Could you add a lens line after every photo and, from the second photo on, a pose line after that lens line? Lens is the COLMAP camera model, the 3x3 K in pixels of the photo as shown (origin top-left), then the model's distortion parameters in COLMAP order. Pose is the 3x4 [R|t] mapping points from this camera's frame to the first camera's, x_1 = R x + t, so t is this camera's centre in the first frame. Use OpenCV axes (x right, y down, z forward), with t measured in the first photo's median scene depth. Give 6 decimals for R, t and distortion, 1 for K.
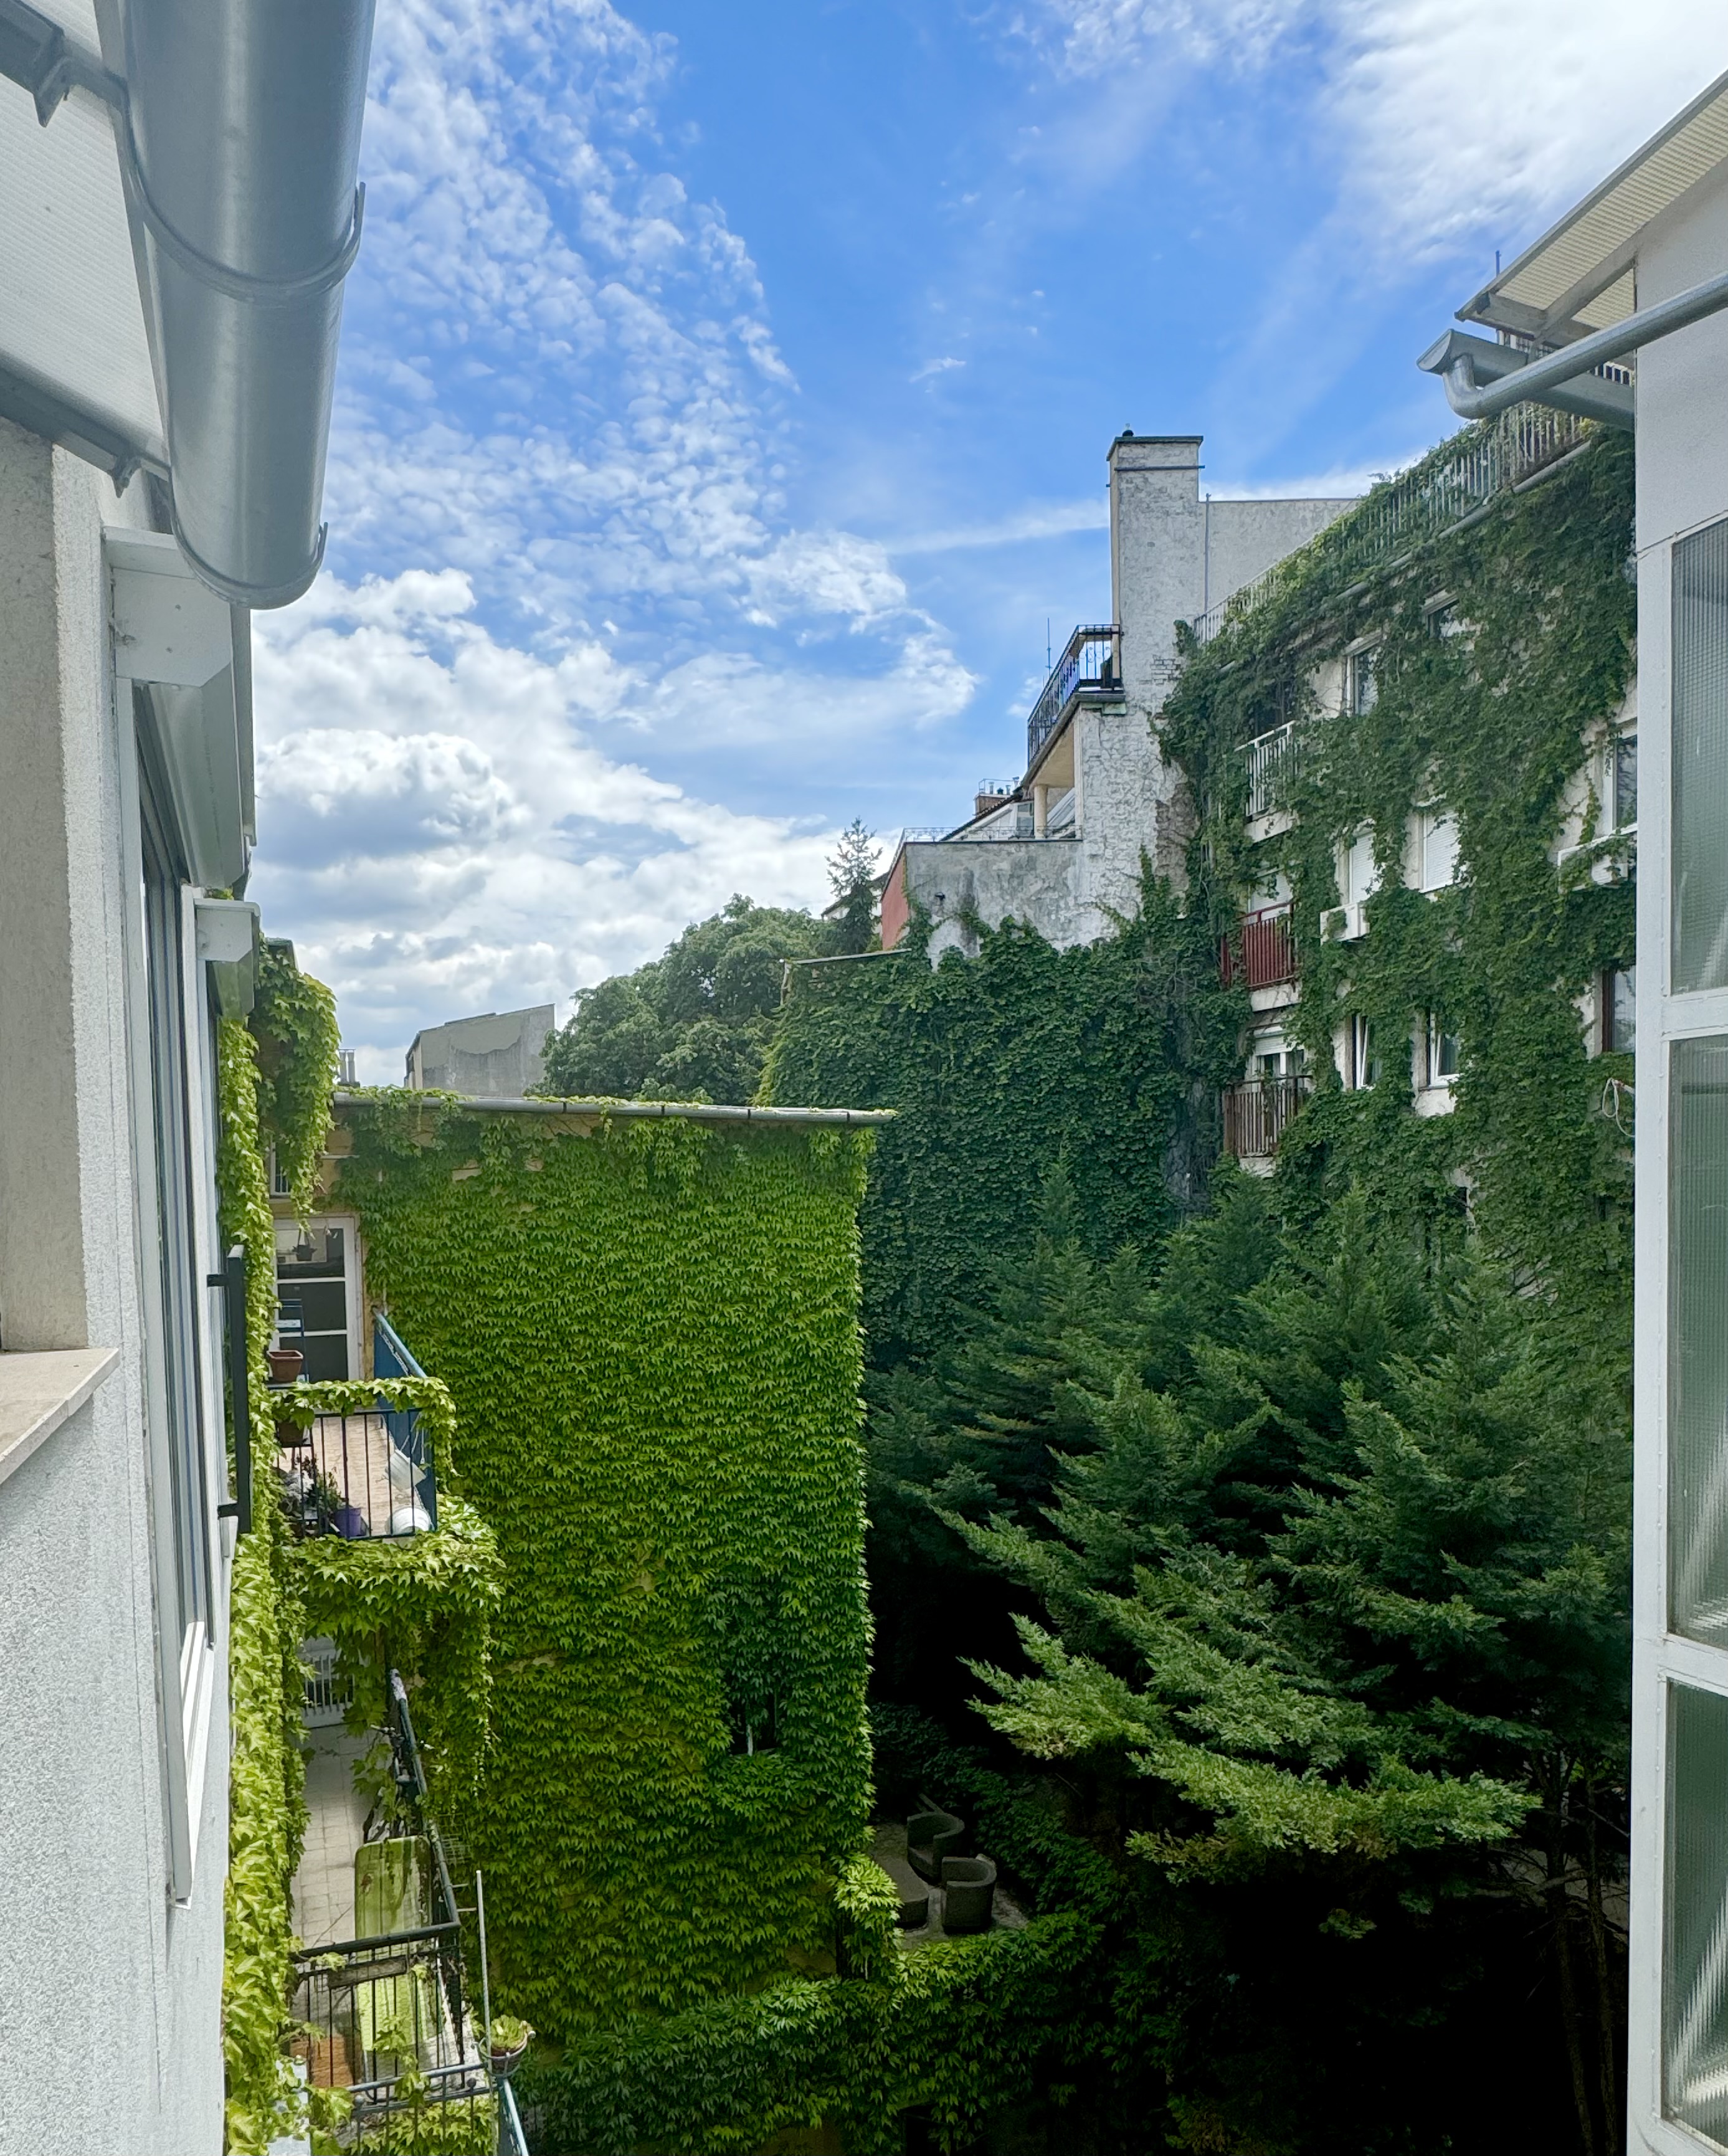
lens RADIAL K [[1346.8, 0, 812.0], [0, 1346.8, 1261.5], [0, 0, 1]] dist [-0.001754, 0.004201]
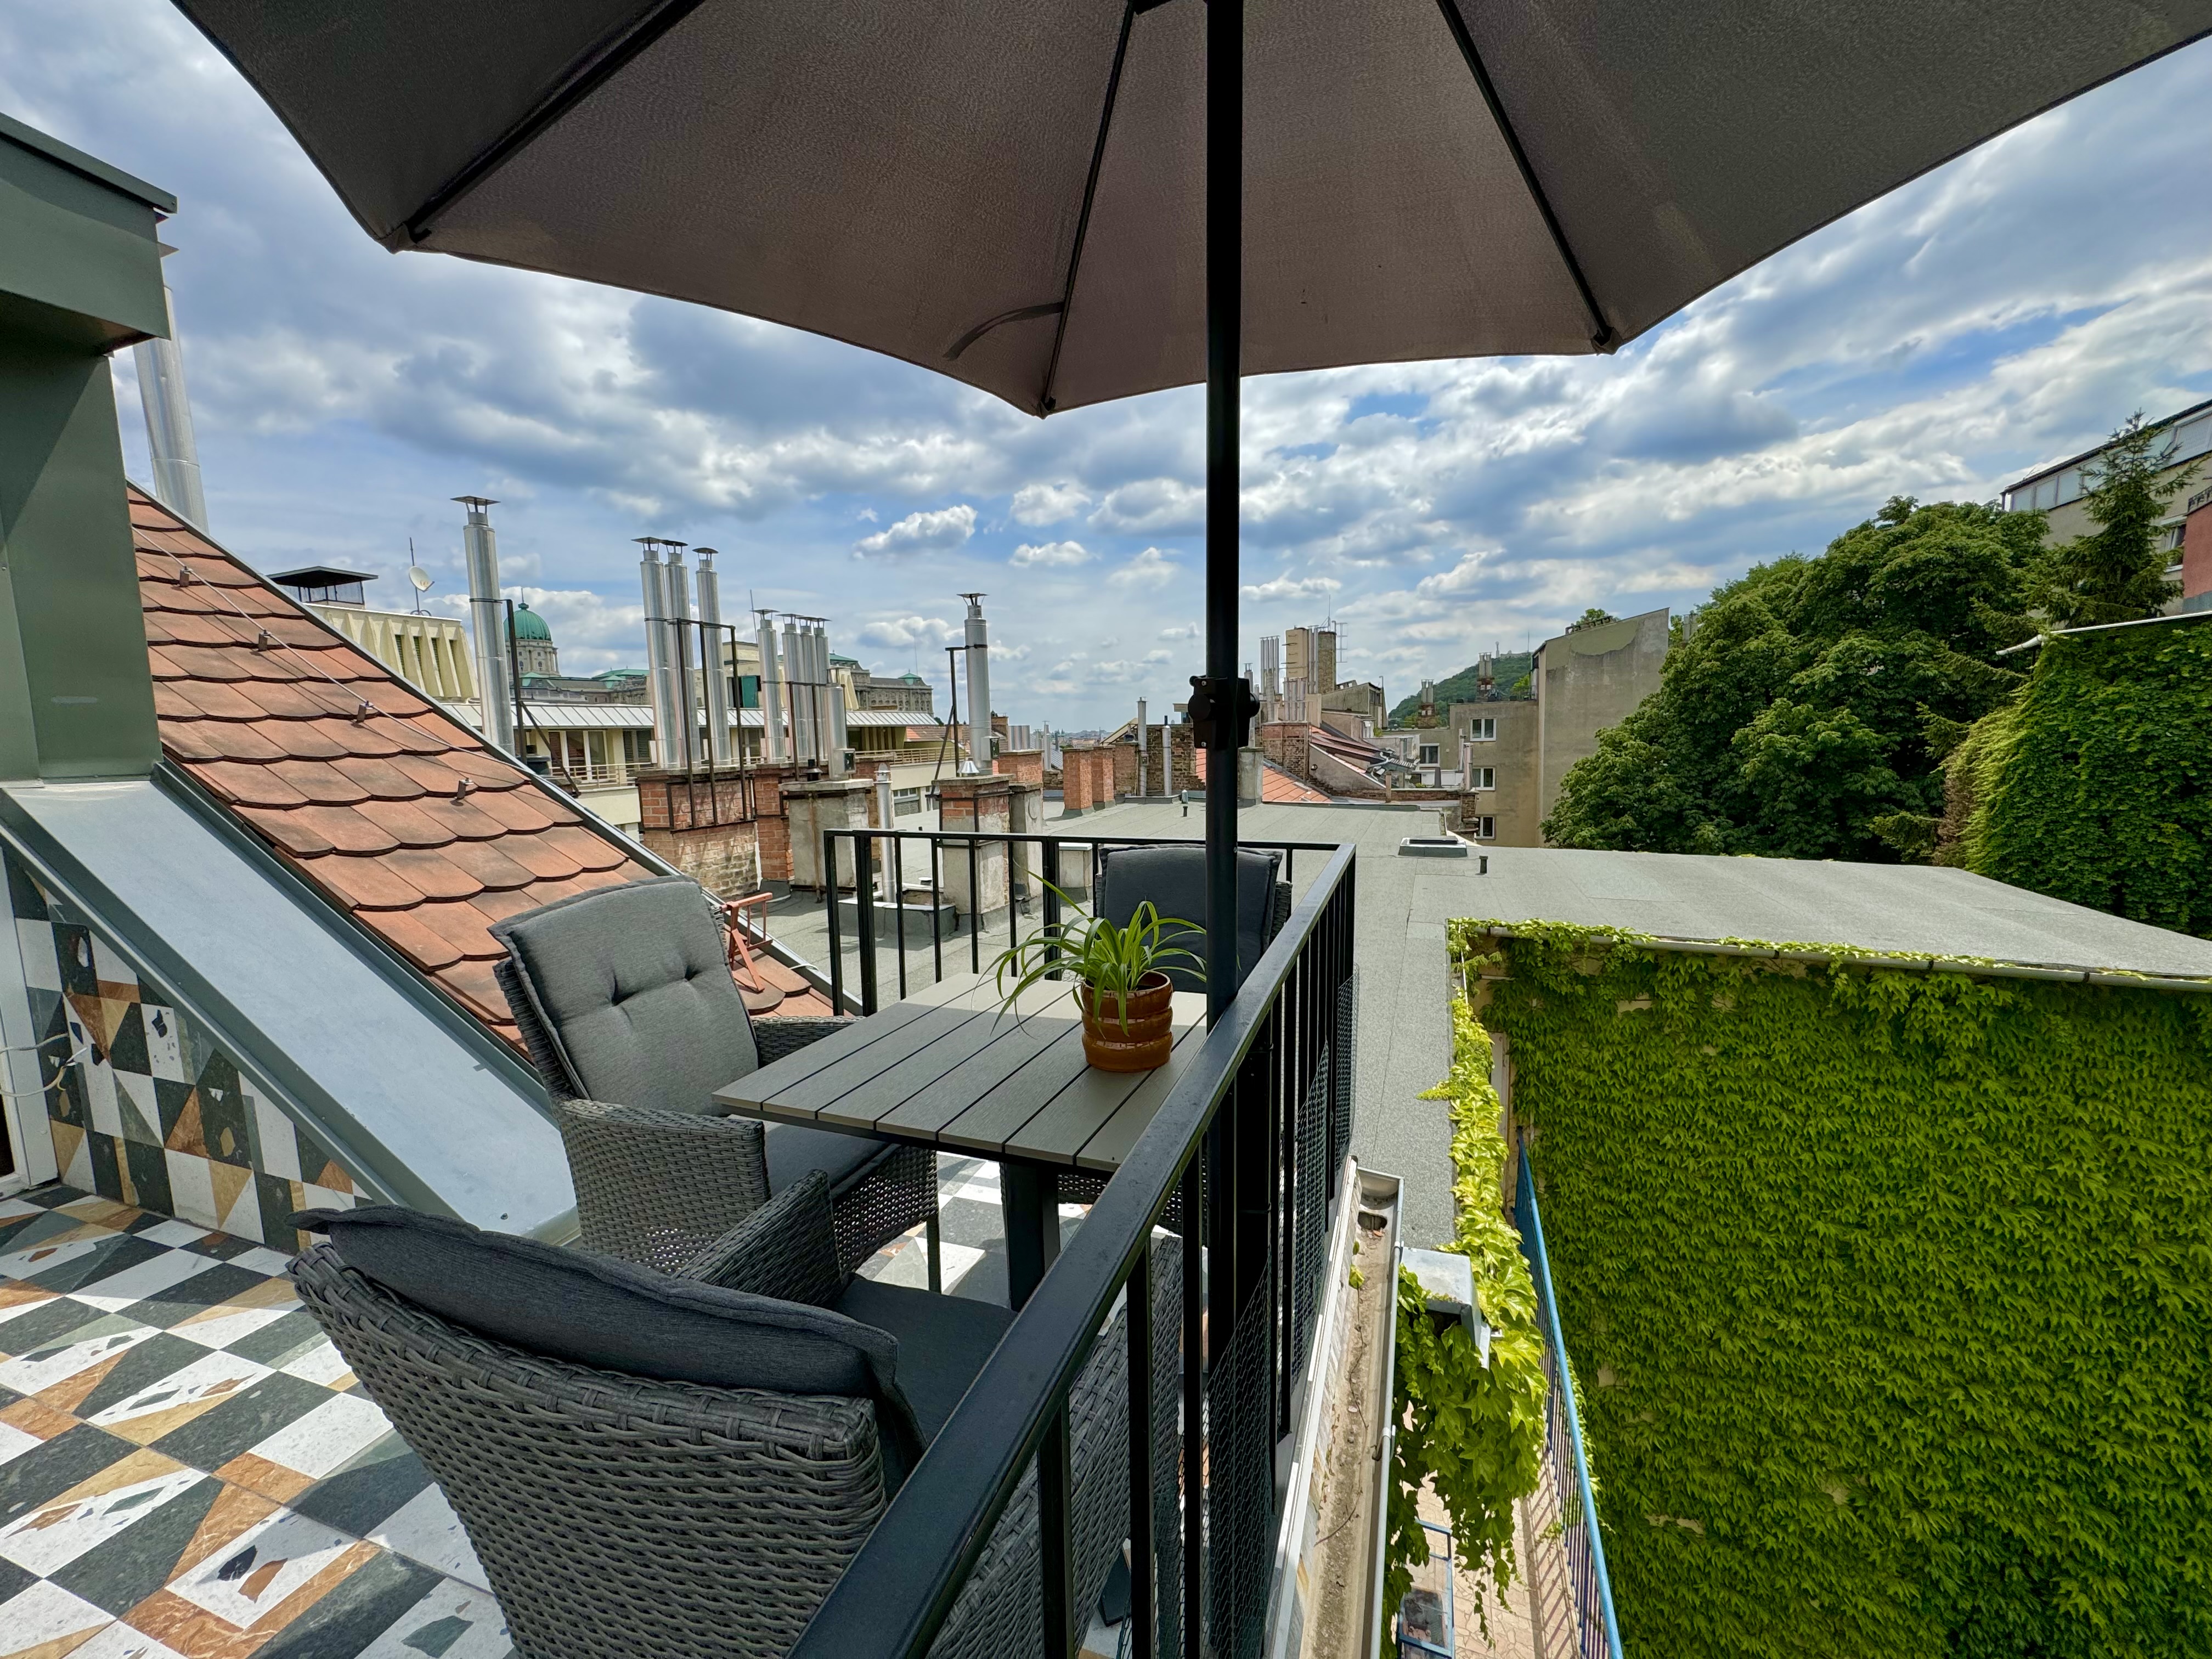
lens RADIAL K [[883.0, 0, 1102.6], [0, 883.0, 830.4], [0, 0, 1]] dist [-0.003926, 0.000686]
pose [[0.744988, 0.070405, -0.663352, -0.117172], [-0.014818, 0.995916, 0.089060, -0.196708], [0.666913, -0.056519, 0.742989, 0.275477]]
